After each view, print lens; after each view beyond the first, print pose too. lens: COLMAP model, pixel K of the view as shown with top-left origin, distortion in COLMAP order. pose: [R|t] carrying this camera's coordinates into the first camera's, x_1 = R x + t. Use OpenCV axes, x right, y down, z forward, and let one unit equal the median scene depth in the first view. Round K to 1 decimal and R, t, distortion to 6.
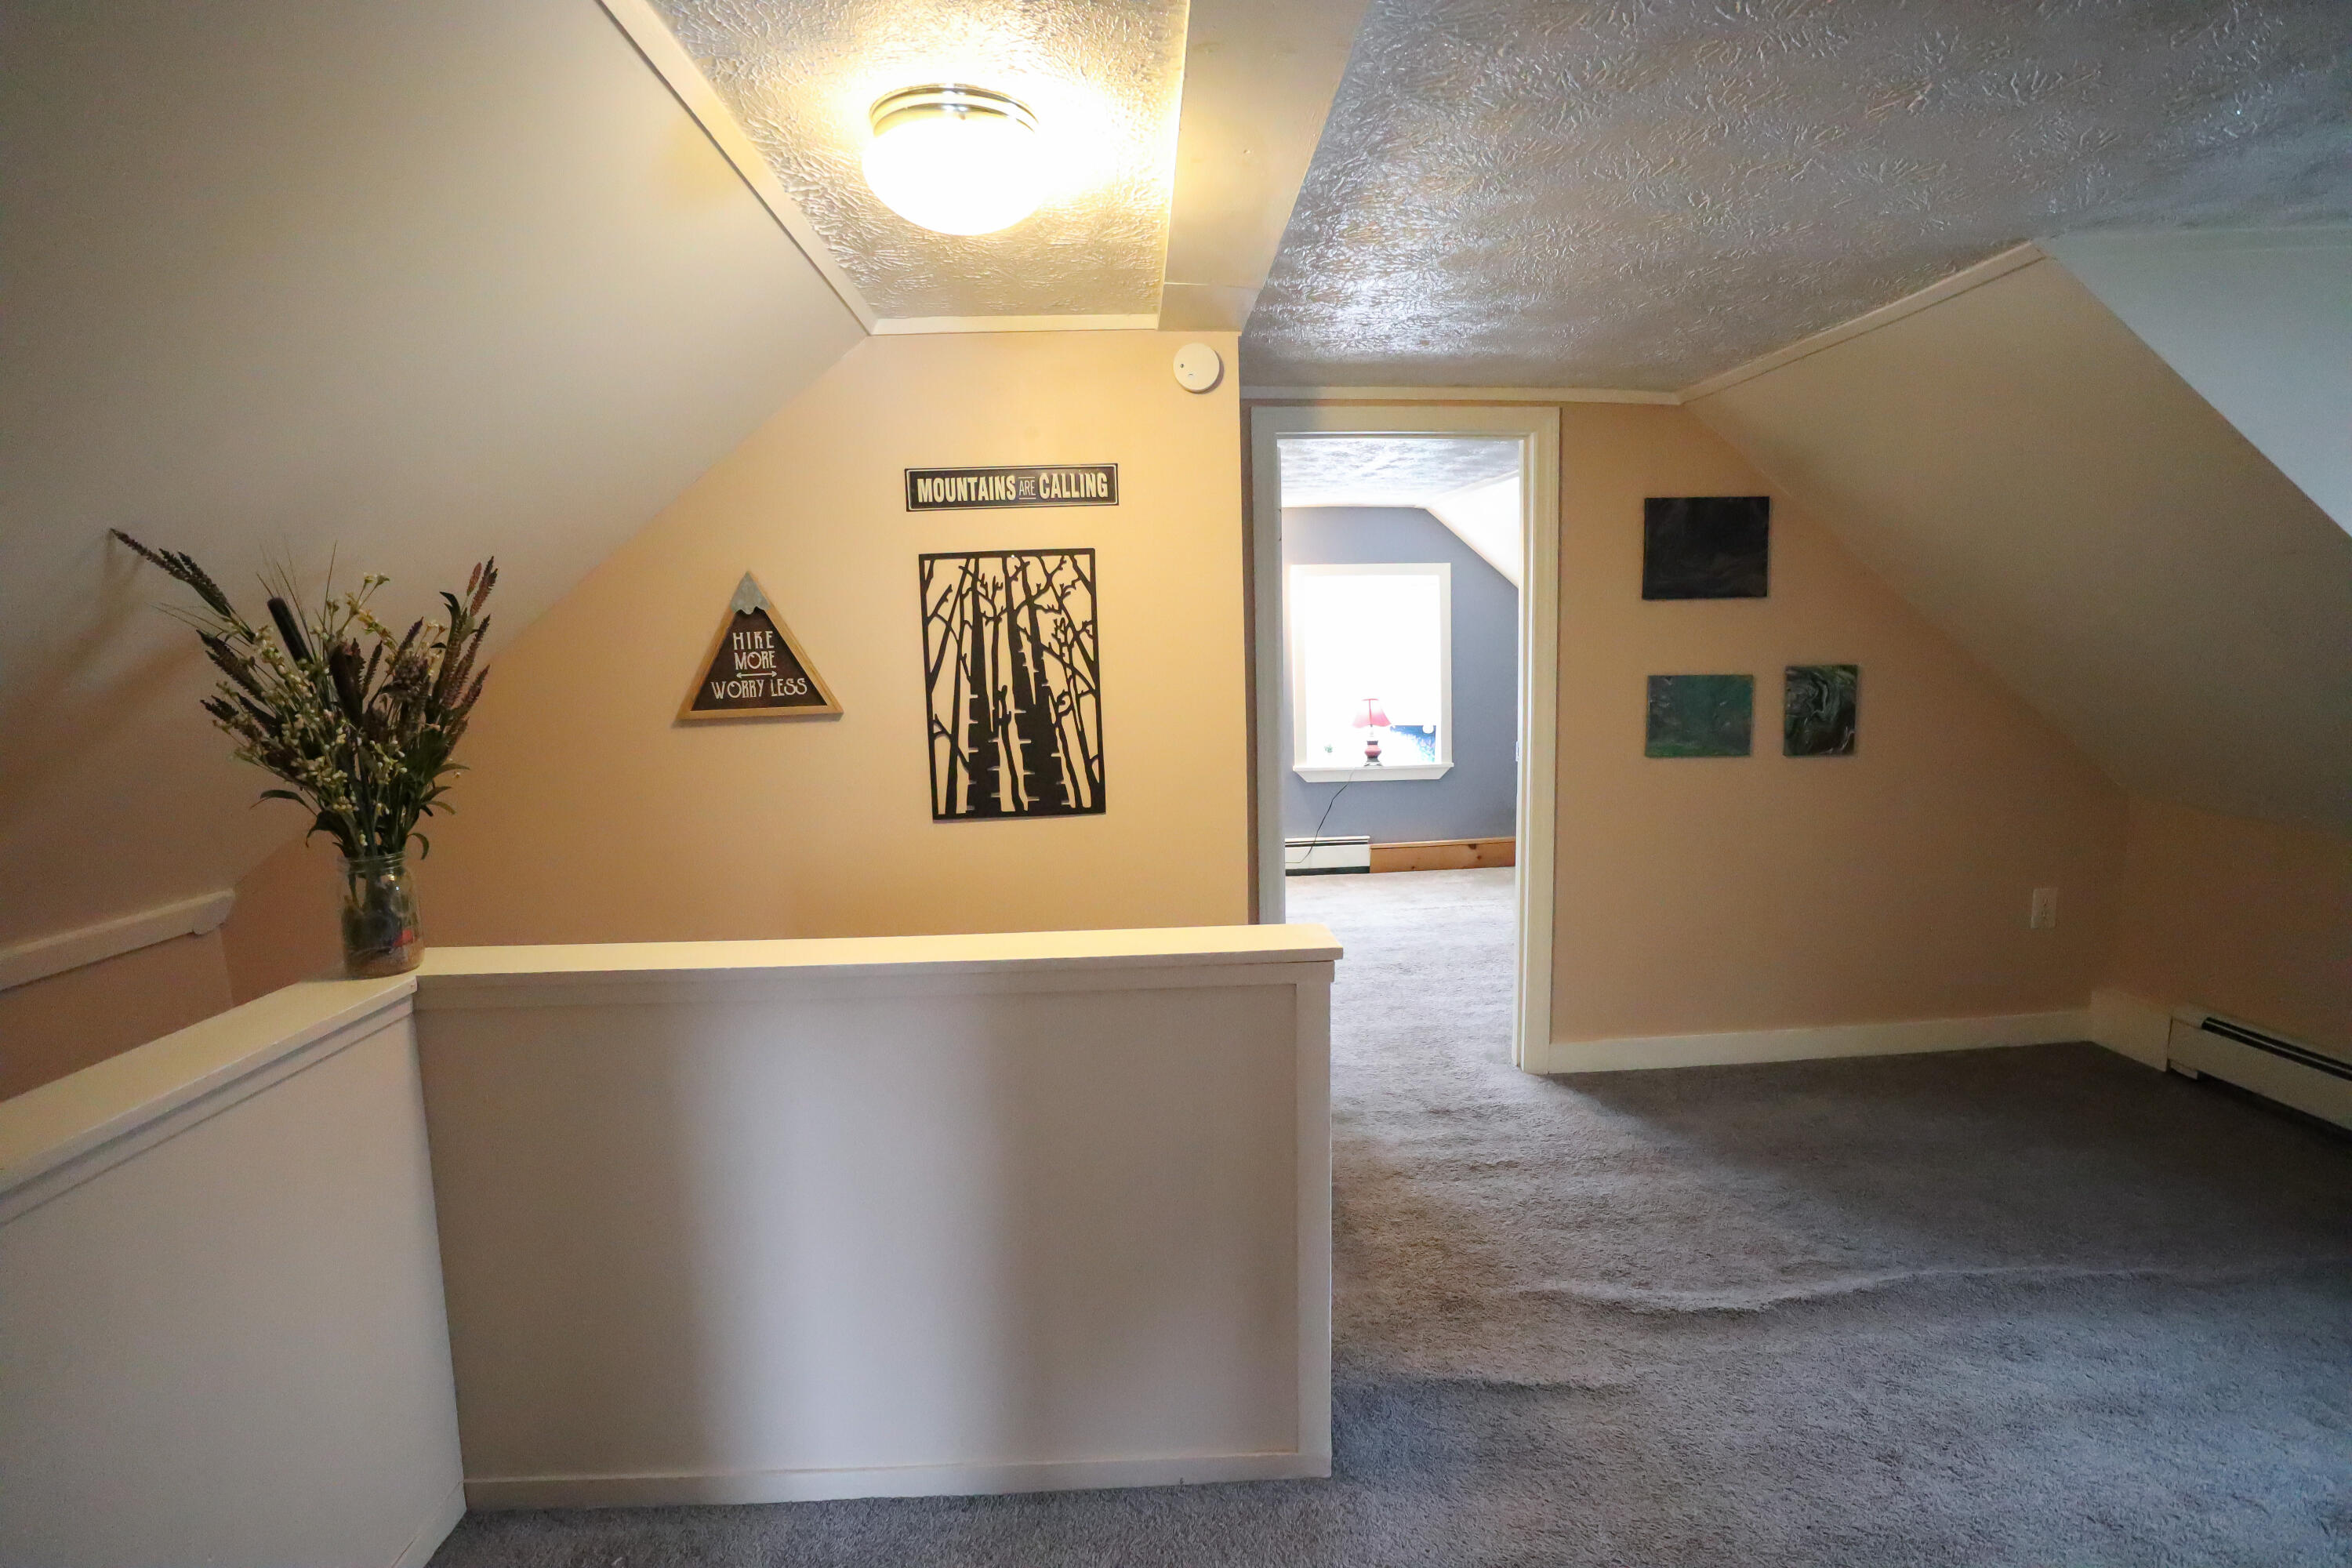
lens RADIAL K [[1181.0, 0, 1180.5], [0, 1181.0, 793.6], [0, 0, 1]] dist [-0.032180, 0.000596]
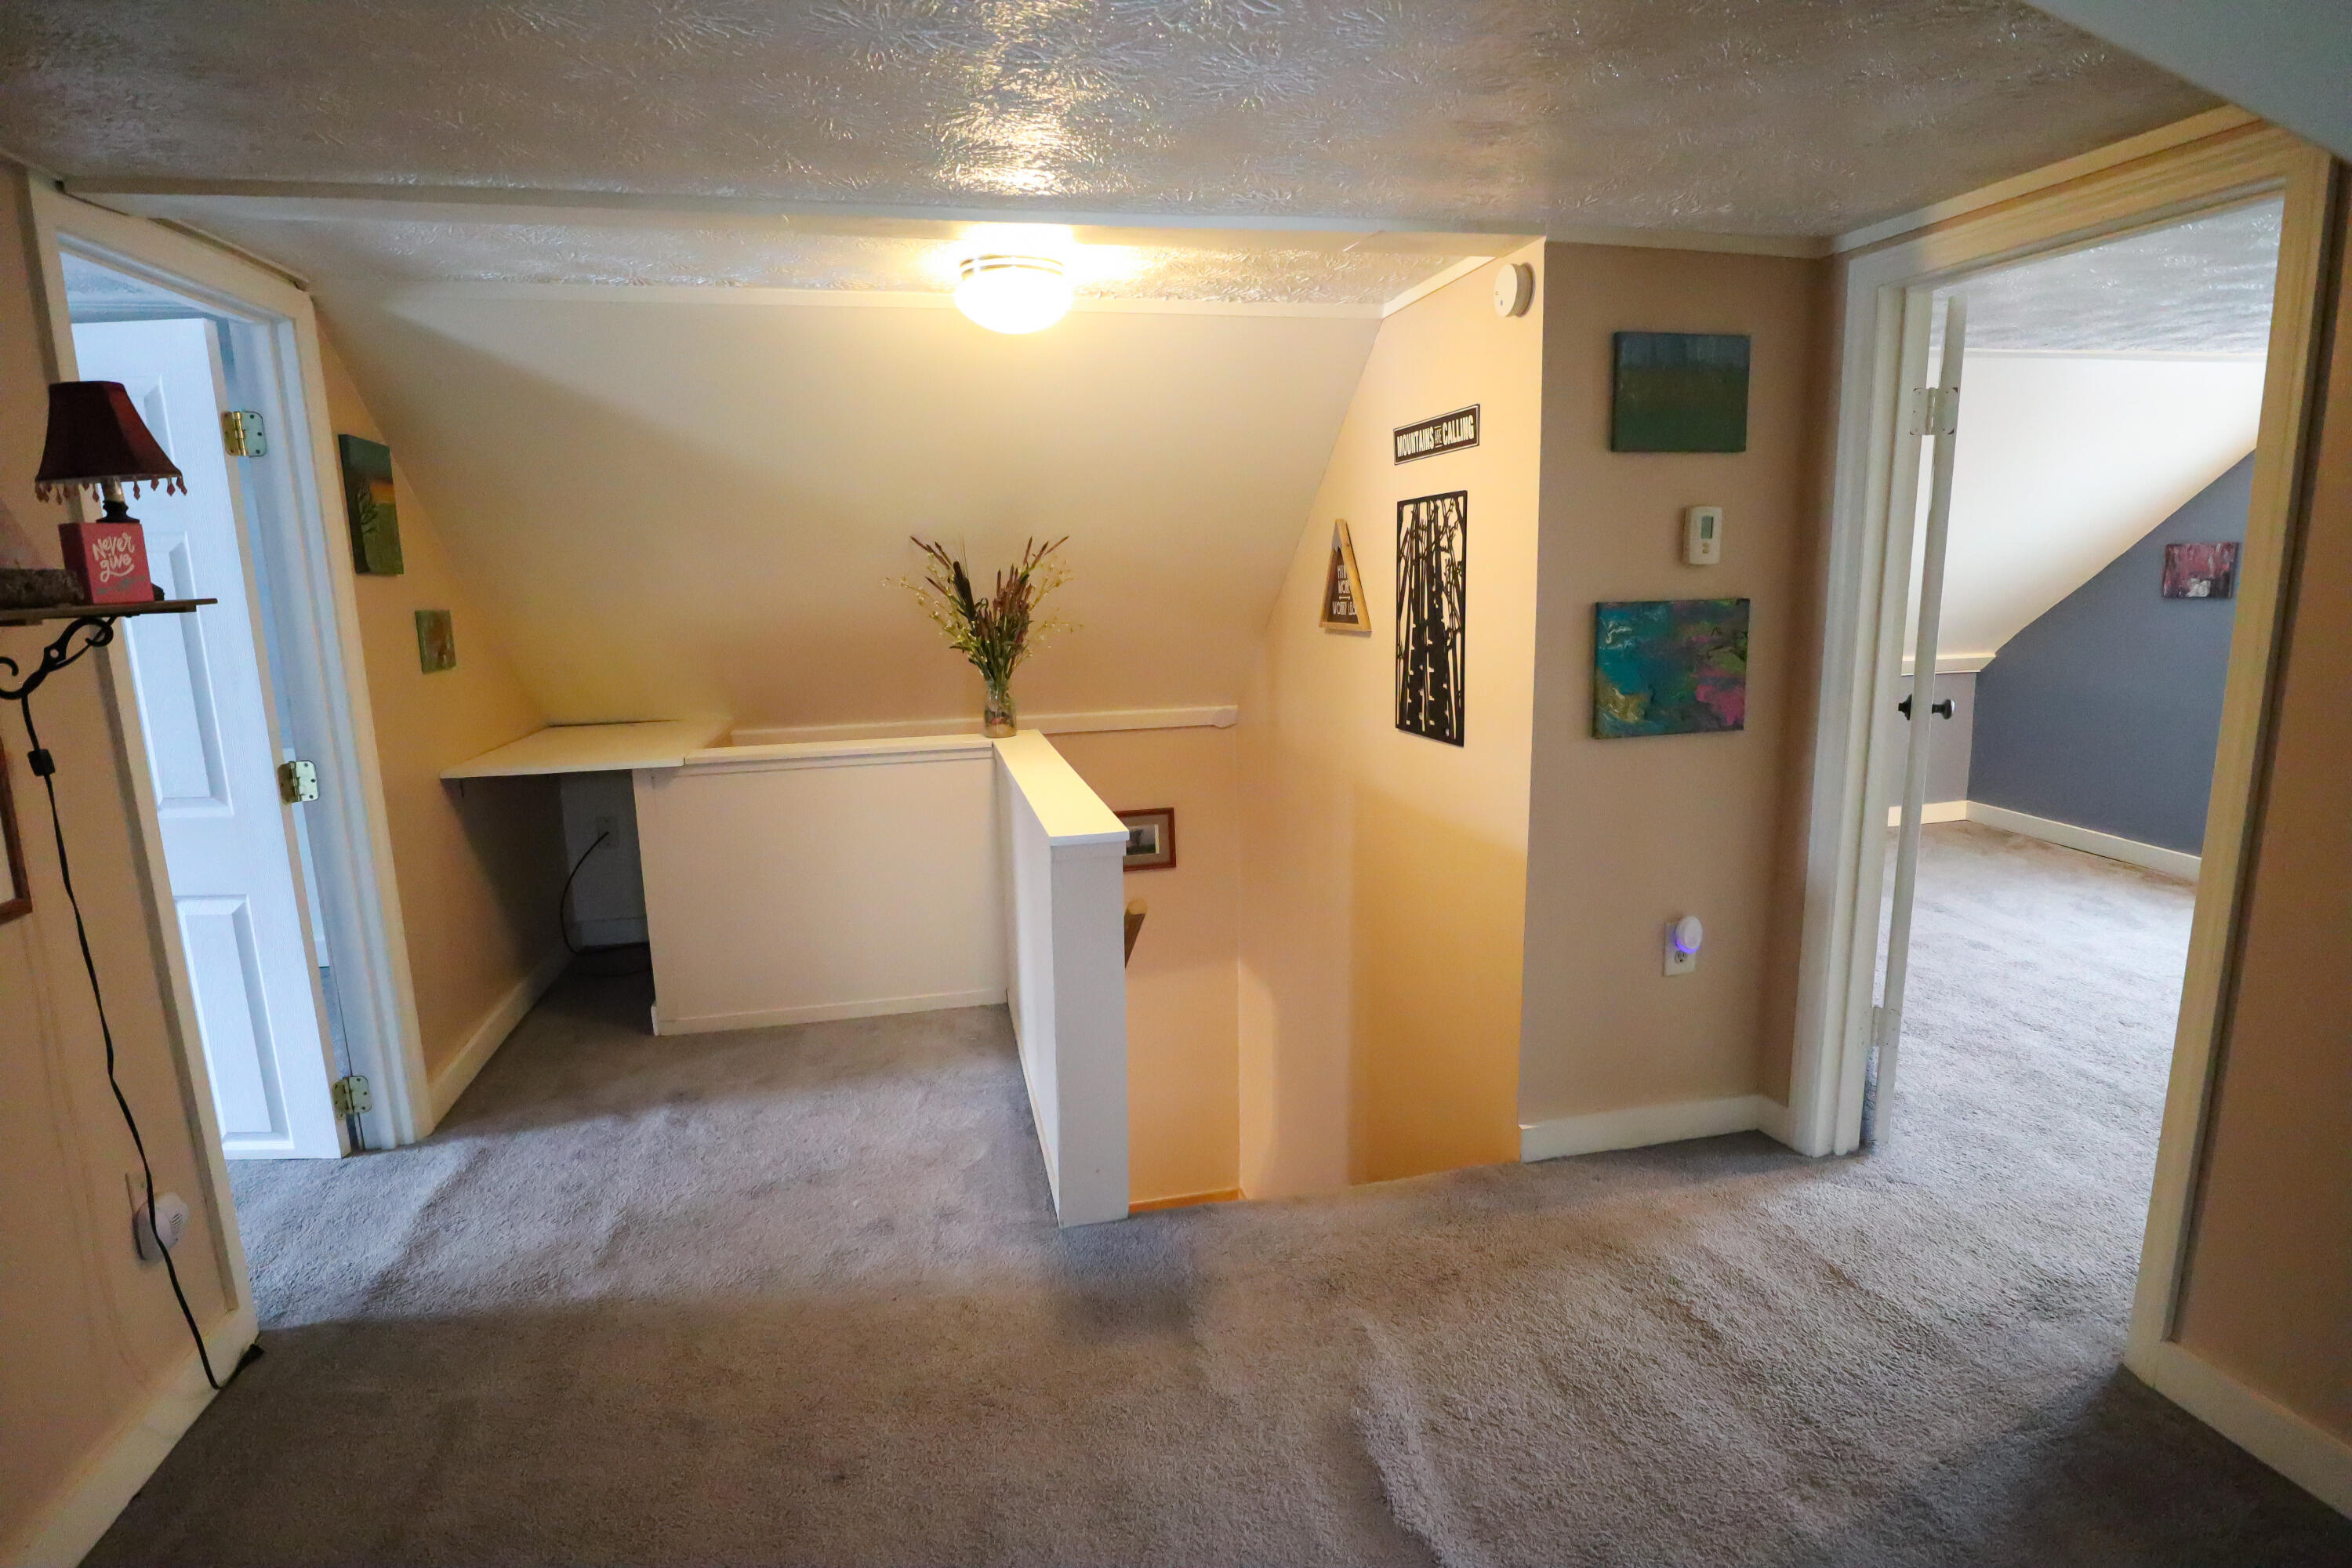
lens RADIAL K [[1181.0, 0, 1176.6], [0, 1181.0, 785.7], [0, 0, 1]] dist [-0.032180, 0.000596]
pose [[0.165038, 0.200885, -0.965613, 0.927080], [-0.097966, 0.977535, 0.186622, -0.122324], [0.981410, 0.063798, 0.181010, 0.581746]]
